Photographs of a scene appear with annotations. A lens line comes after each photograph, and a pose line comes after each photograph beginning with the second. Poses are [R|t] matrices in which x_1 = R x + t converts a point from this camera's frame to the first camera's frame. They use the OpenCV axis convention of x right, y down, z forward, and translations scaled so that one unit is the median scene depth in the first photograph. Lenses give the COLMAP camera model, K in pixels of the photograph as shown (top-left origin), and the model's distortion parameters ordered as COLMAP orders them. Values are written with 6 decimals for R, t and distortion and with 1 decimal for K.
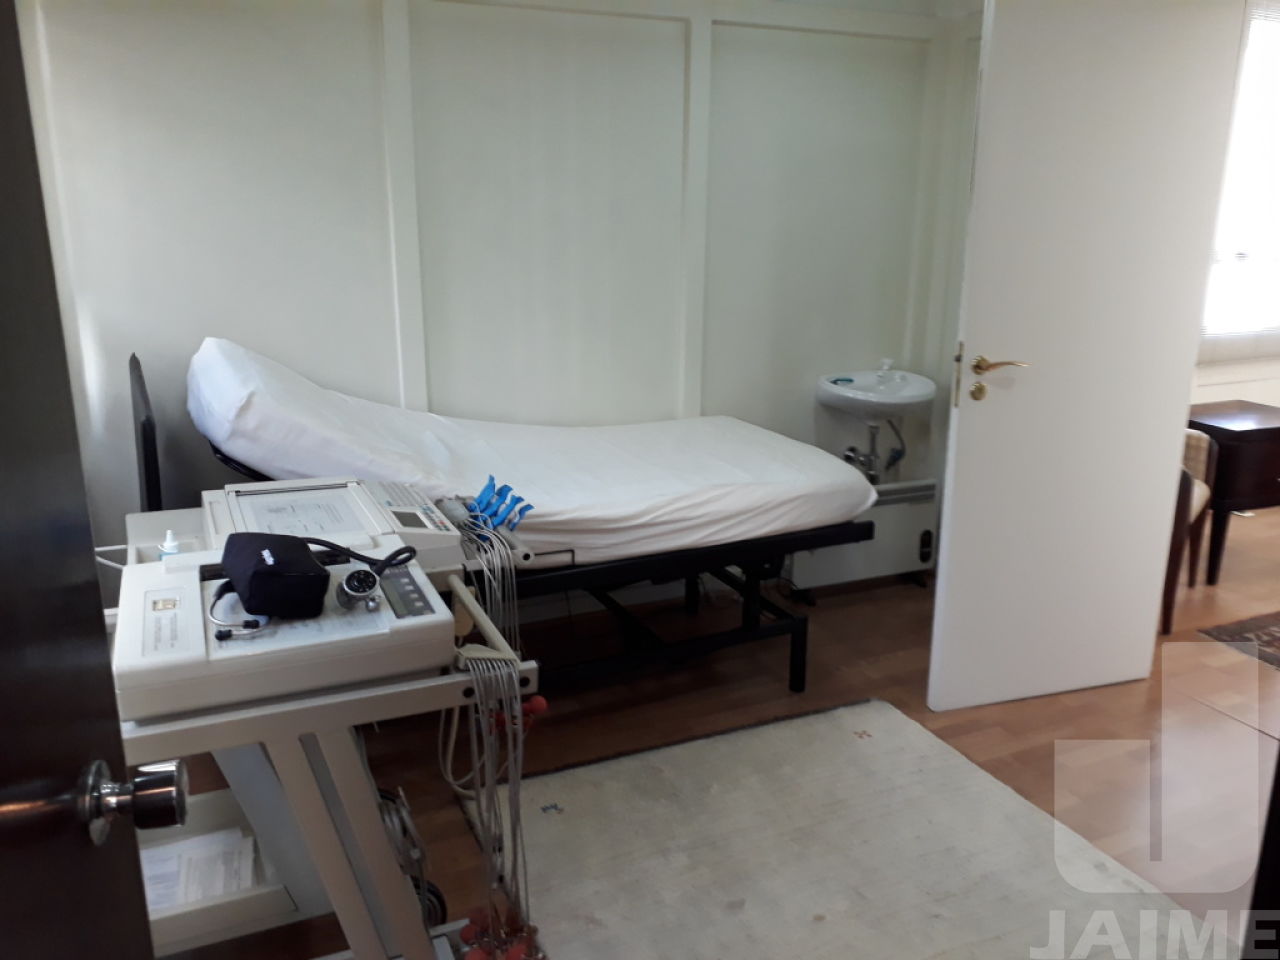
lens RADIAL K [[1006.8, 0, 640.0], [0, 1006.8, 480.0], [0, 0, 1]] dist [0.052693, -0.108354]
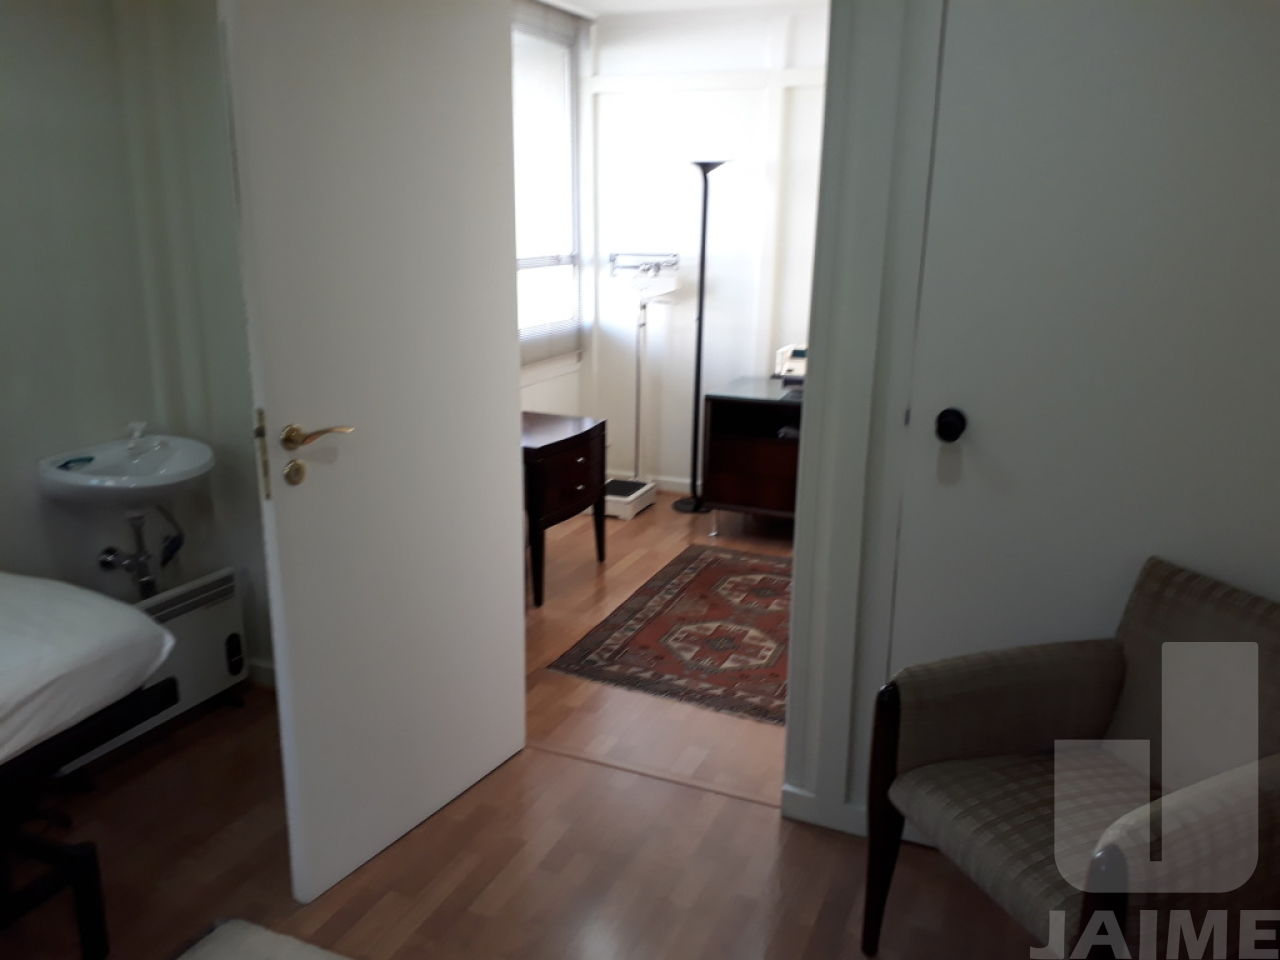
lens RADIAL K [[1006.8, 0, 640.0], [0, 1006.8, 480.0], [0, 0, 1]] dist [0.052693, -0.108354]
pose [[0.748345, -0.154429, 0.645082, 0.036913], [0.163859, 0.985419, 0.045815, -0.056791], [-0.642752, 0.071417, 0.762738, 0.213538]]
